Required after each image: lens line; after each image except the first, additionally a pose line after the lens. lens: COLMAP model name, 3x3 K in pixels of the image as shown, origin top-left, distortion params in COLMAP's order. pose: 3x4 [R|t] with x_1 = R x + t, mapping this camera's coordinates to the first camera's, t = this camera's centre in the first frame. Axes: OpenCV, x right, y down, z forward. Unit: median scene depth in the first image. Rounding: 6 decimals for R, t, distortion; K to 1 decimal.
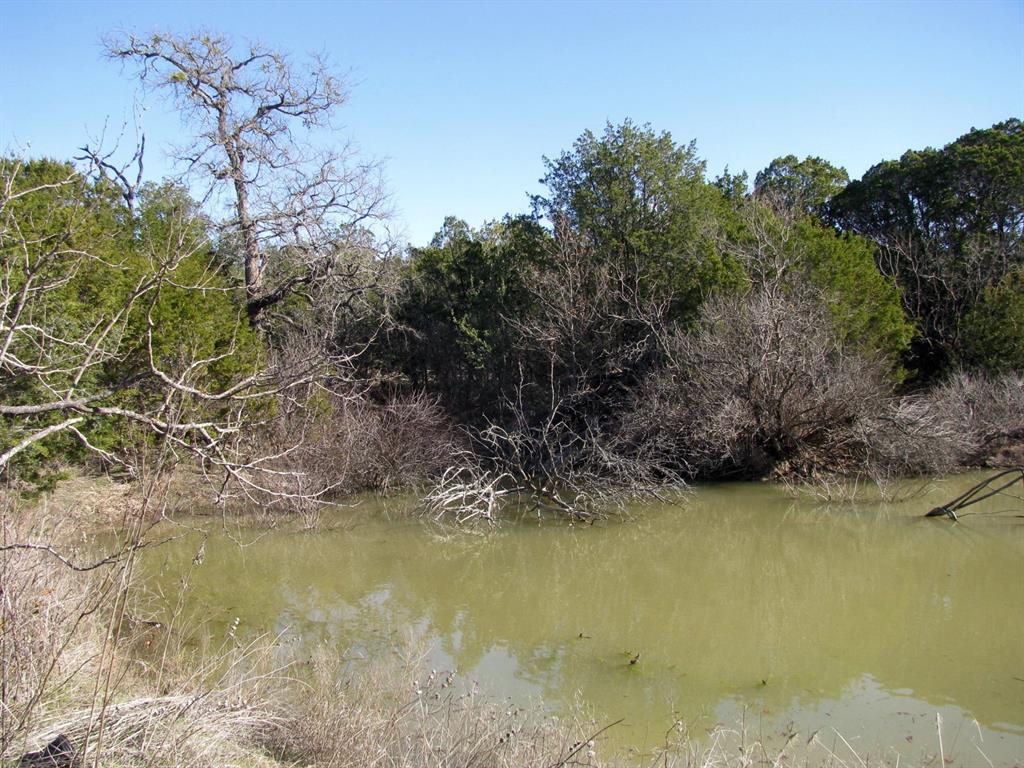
lens RADIAL K [[1213.1, 0, 512.0], [0, 1213.1, 415.4], [0, 0, 1]] dist [0.001491, 0.027166]
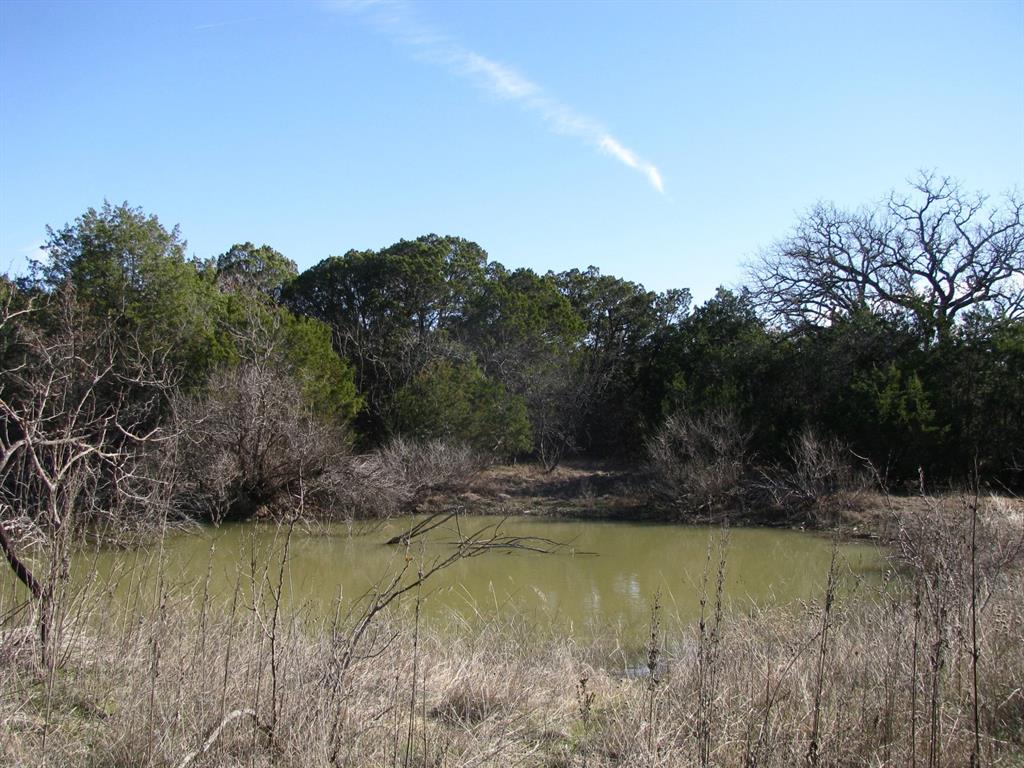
lens RADIAL K [[1213.1, 0, 512.0], [0, 1213.1, 415.4], [0, 0, 1]] dist [0.001491, 0.027166]
pose [[0.885052, 0.046930, 0.463121, -0.113681], [-0.024617, 0.998231, -0.054112, 0.006722], [-0.464841, 0.036491, 0.884642, -0.178523]]
